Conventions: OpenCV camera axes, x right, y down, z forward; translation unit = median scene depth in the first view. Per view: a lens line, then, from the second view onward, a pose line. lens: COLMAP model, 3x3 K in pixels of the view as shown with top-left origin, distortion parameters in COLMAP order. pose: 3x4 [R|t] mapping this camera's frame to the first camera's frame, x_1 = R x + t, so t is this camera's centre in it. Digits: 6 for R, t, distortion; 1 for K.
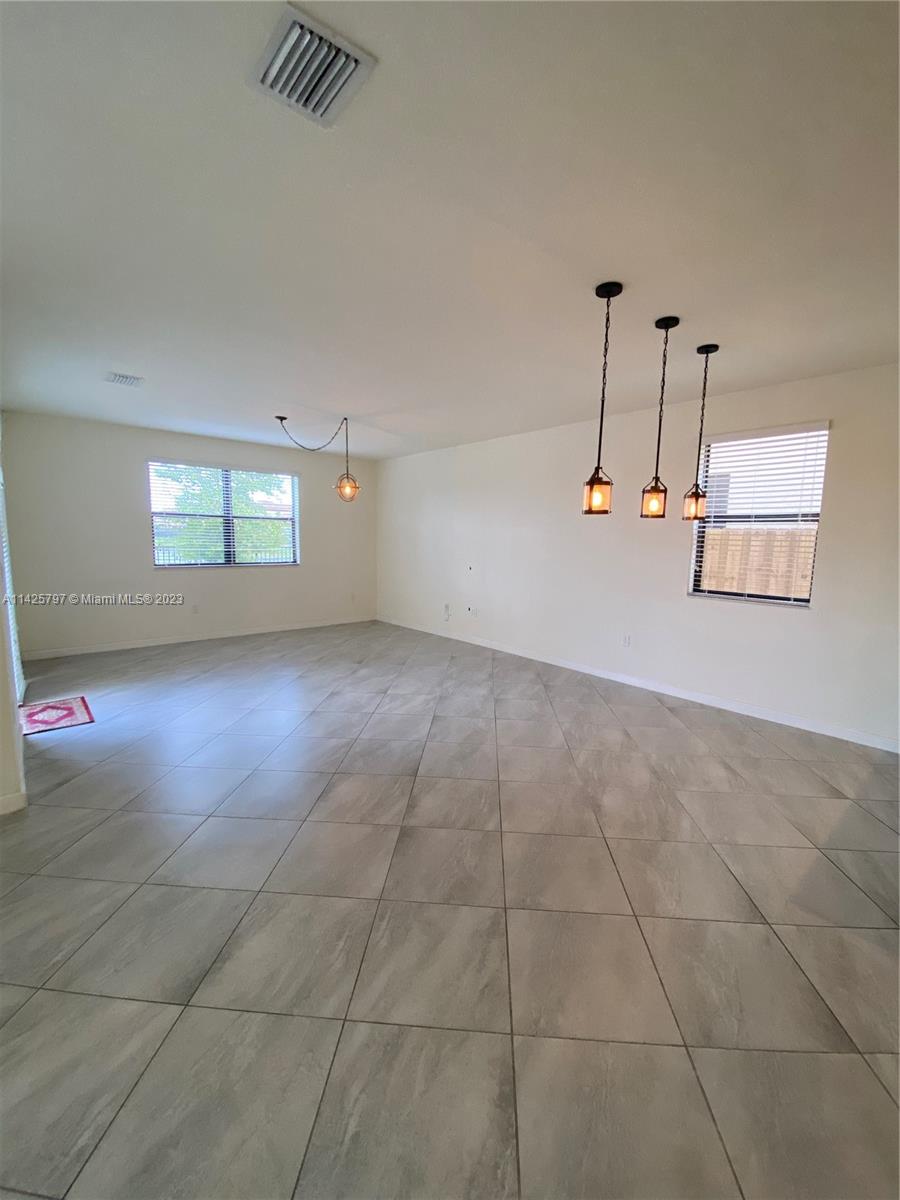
lens RADIAL K [[488.8, 0, 450.0], [0, 488.8, 600.0], [0, 0, 1]] dist [0.045791, -0.036449]
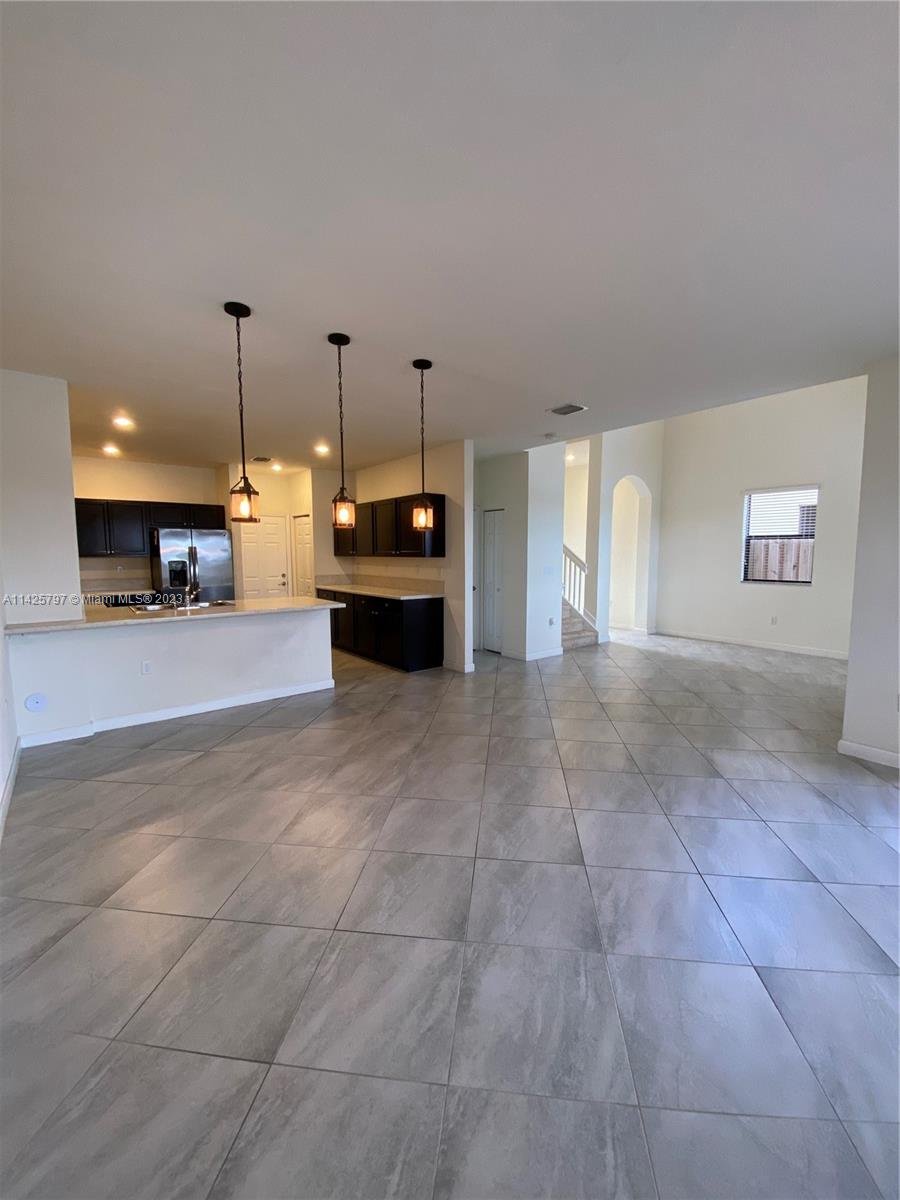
lens RADIAL K [[488.8, 0, 450.0], [0, 488.8, 600.0], [0, 0, 1]] dist [0.045791, -0.036449]
pose [[-0.998349, -0.023580, 0.052374, 0.098938], [-0.011037, 0.973609, 0.227954, -0.187250], [-0.056367, 0.226999, -0.972262, 1.496253]]
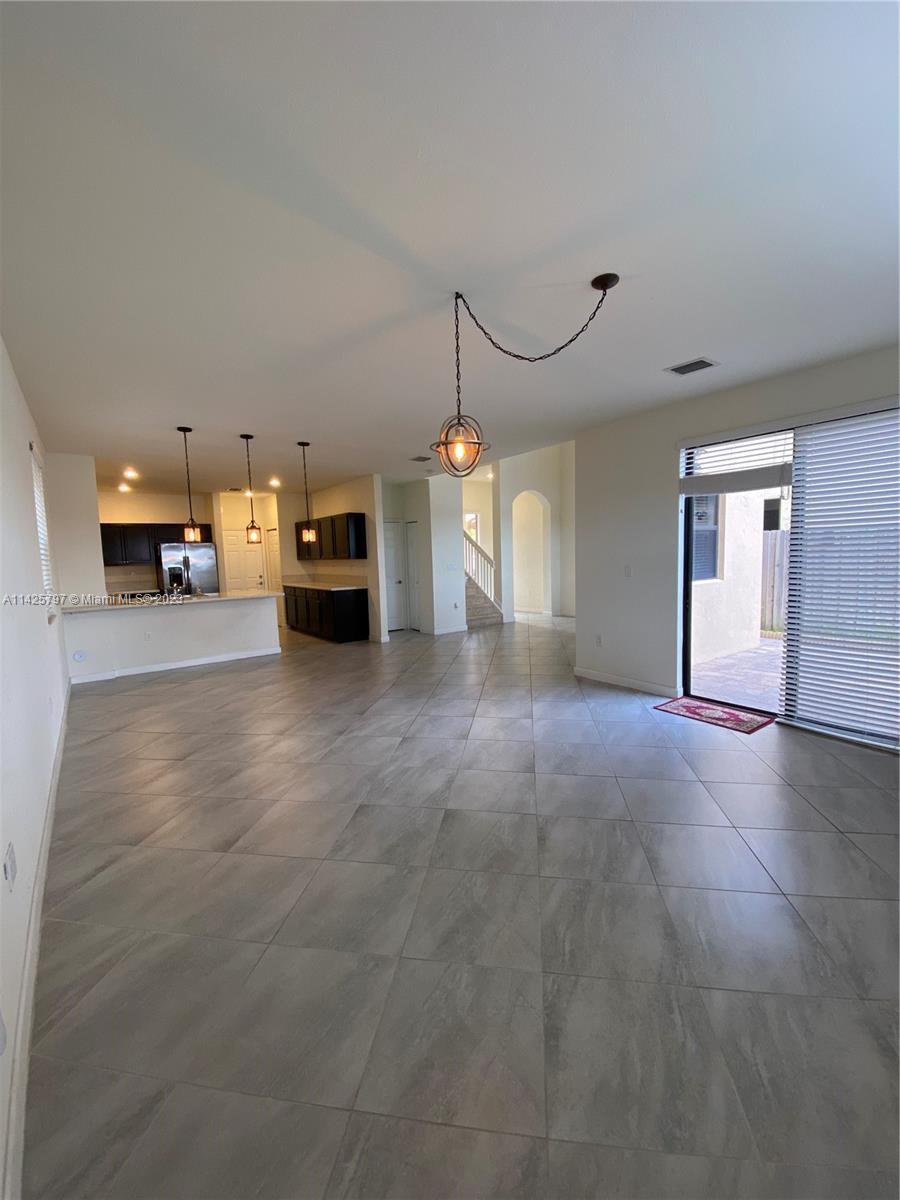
lens RADIAL K [[488.8, 0, 450.0], [0, 488.8, 600.0], [0, 0, 1]] dist [0.045791, -0.036449]
pose [[-0.996437, 0.002136, 0.084318, -0.322345], [0.021214, 0.973890, 0.226027, -0.260818], [-0.081634, 0.227010, -0.970465, 2.003977]]
